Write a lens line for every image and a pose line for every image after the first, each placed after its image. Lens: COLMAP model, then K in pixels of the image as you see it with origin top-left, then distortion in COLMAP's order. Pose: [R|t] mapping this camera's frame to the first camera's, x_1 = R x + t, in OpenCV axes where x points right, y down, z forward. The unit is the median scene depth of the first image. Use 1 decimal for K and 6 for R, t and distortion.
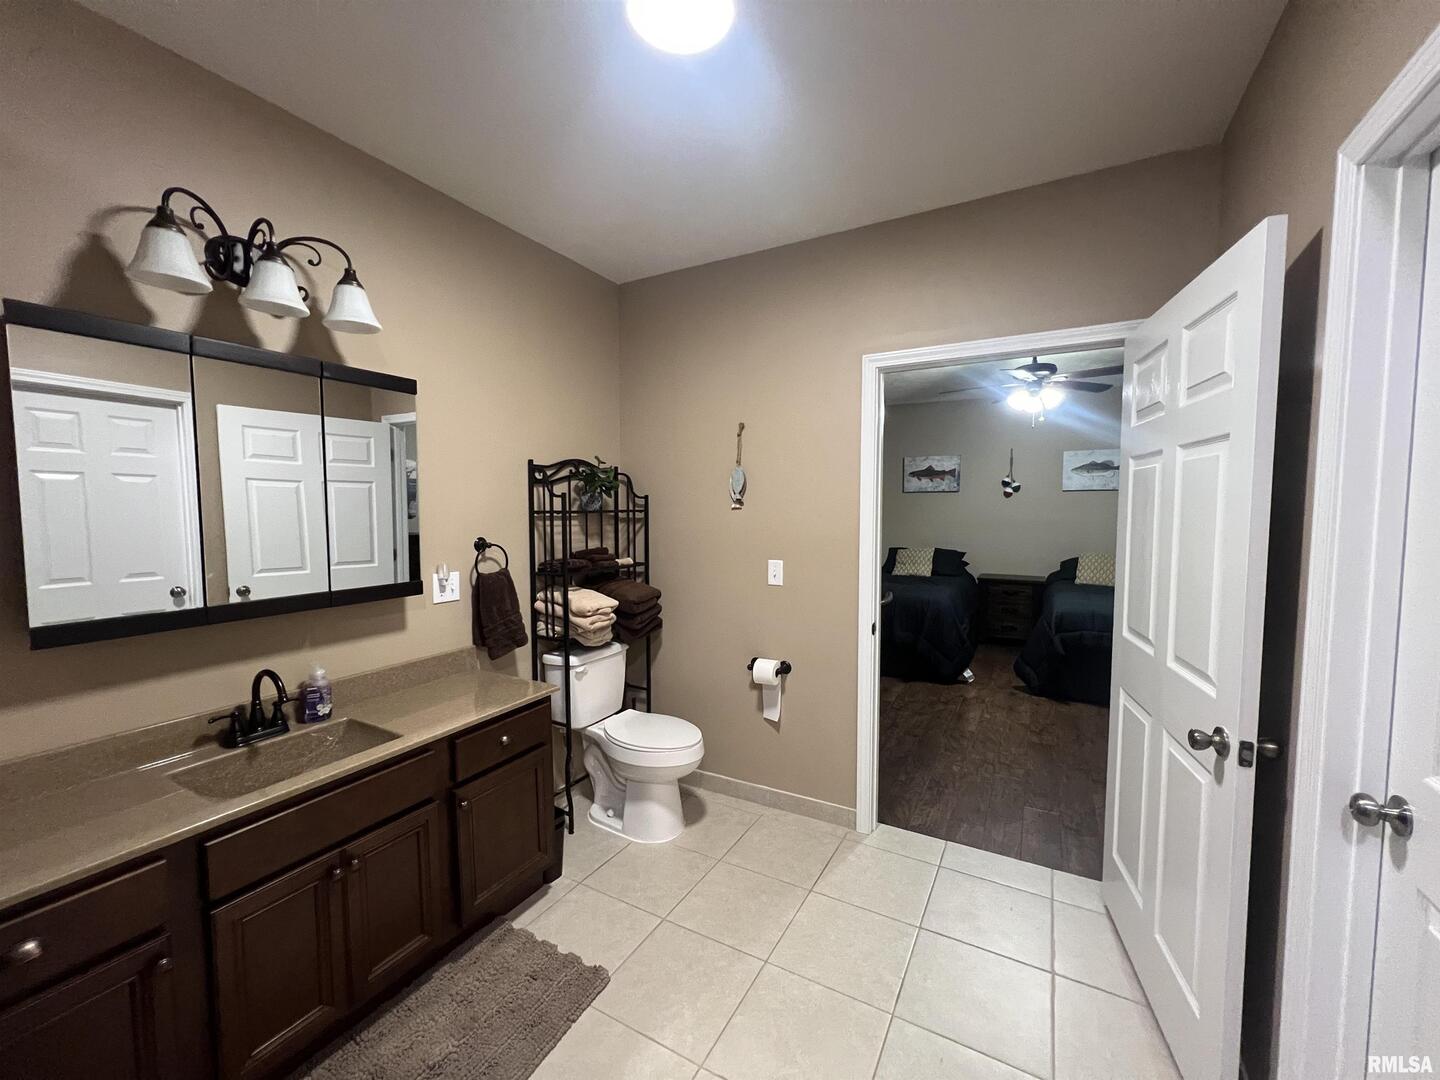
lens RADIAL K [[578.9, 0, 723.7], [0, 578.9, 540.4], [0, 0, 1]] dist [0.001121, 0.000121]
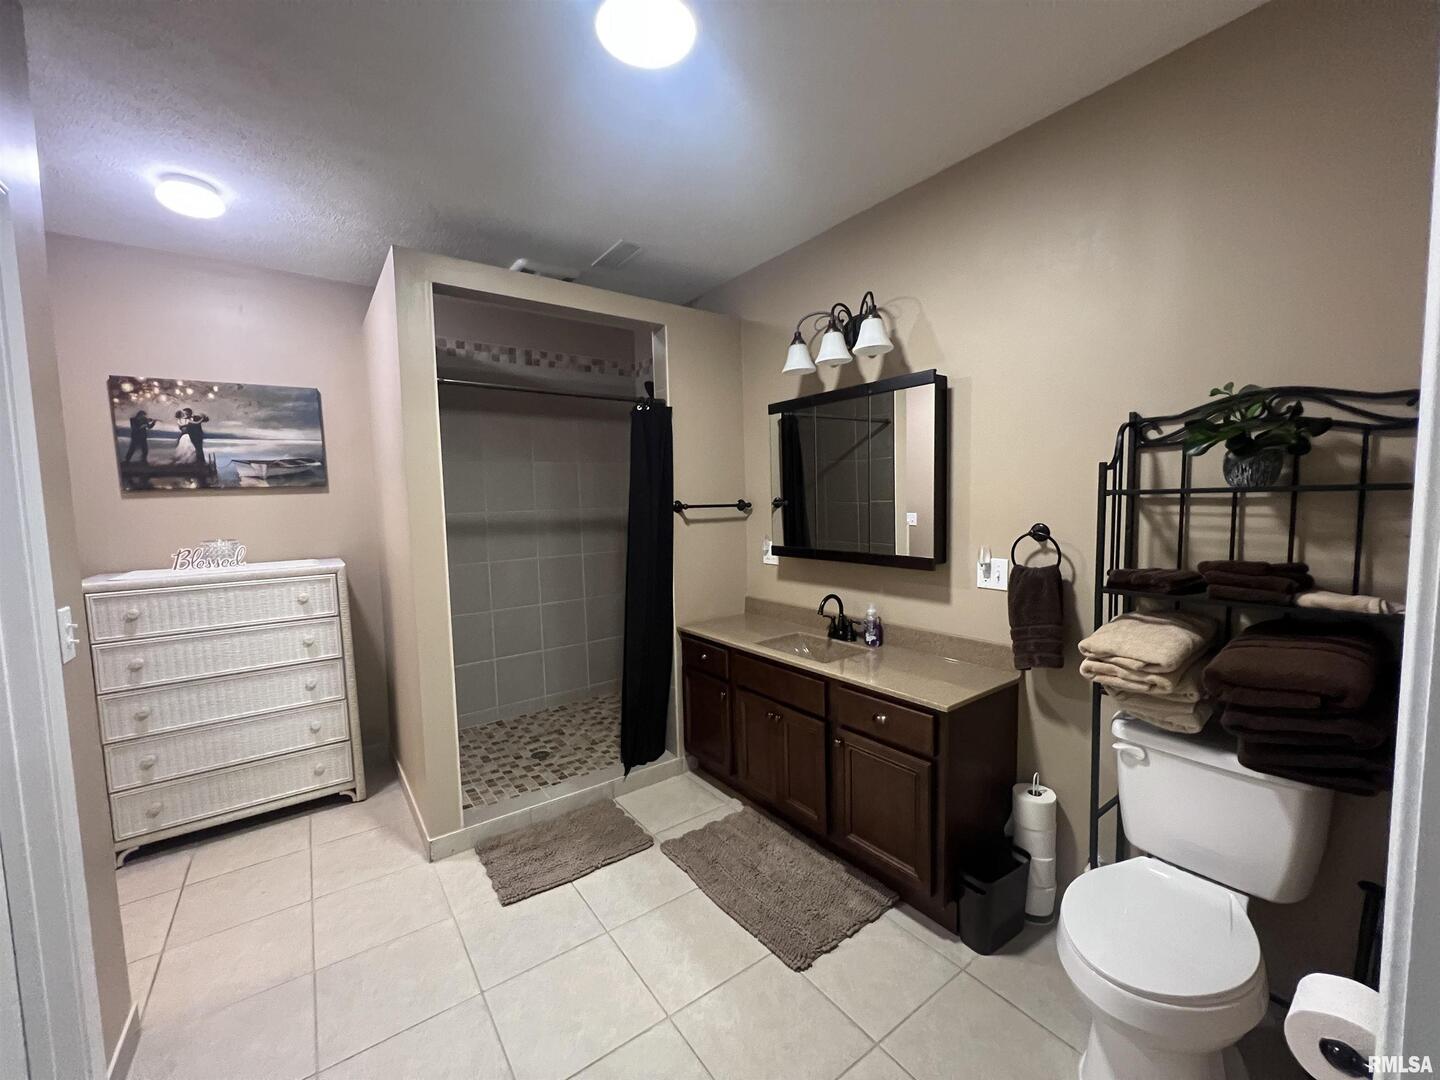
lens RADIAL K [[578.9, 0, 723.0], [0, 578.9, 540.2], [0, 0, 1]] dist [0.001121, 0.000121]
pose [[-0.412742, 0.079649, -0.907359, 0.535997], [-0.031382, 0.994334, 0.101559, -0.052891], [0.910307, 0.070392, -0.407904, 0.964081]]
